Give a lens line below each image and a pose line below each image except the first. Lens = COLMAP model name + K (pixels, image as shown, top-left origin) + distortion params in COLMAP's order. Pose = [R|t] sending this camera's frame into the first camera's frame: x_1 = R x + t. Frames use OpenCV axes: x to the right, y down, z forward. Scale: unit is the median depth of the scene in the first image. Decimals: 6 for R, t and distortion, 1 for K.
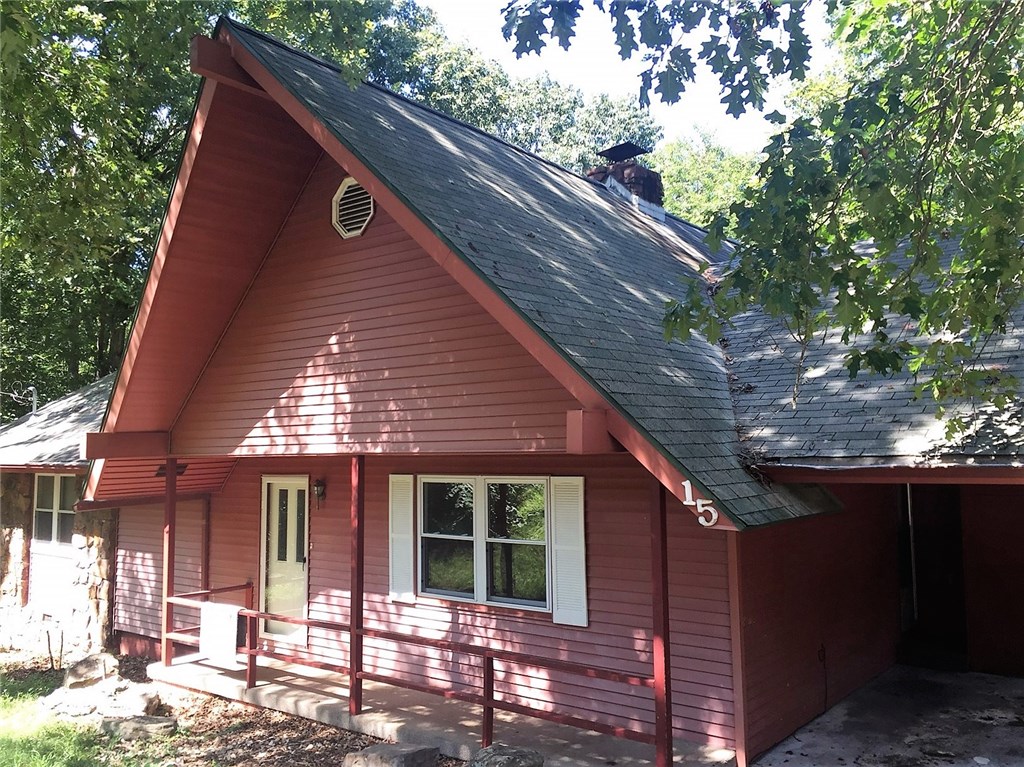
lens RADIAL K [[869.8, 0, 496.4], [0, 869.8, 371.2], [0, 0, 1]] dist [0.062231, -0.065133]
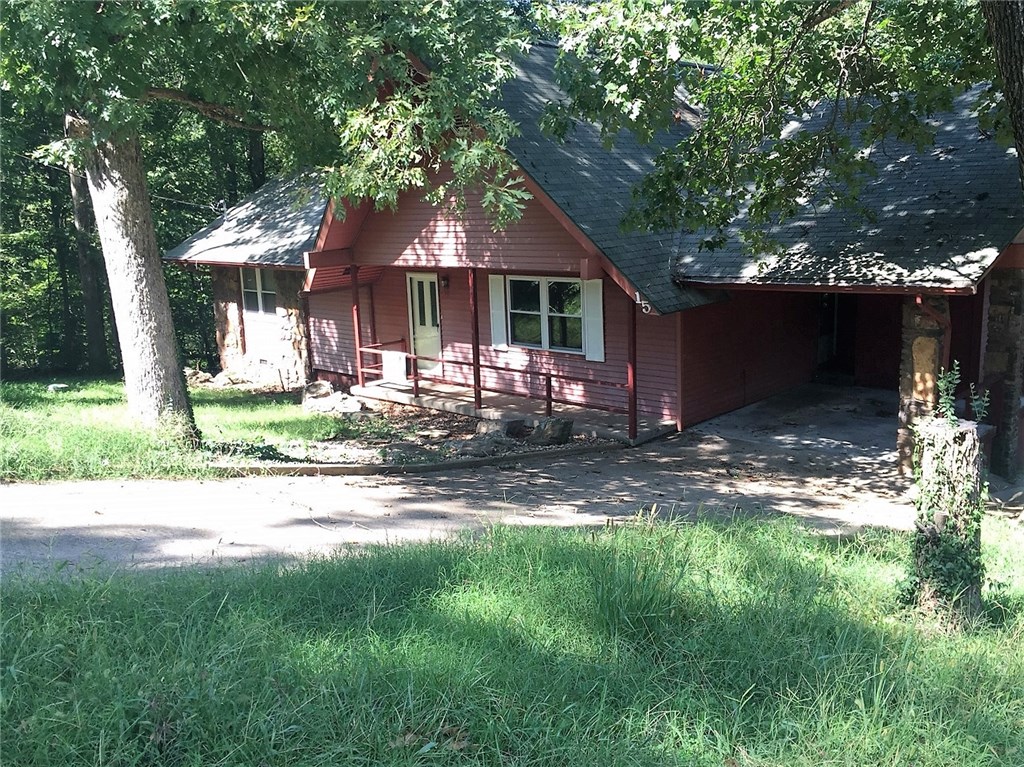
lens RADIAL K [[869.8, 0, 496.4], [0, 869.8, 371.2], [0, 0, 1]] dist [0.062231, -0.065133]
pose [[0.995284, -0.011620, -0.096303, 0.049137], [0.038247, 0.959380, 0.279511, -0.171851], [0.089143, -0.281876, 0.955301, -0.638777]]
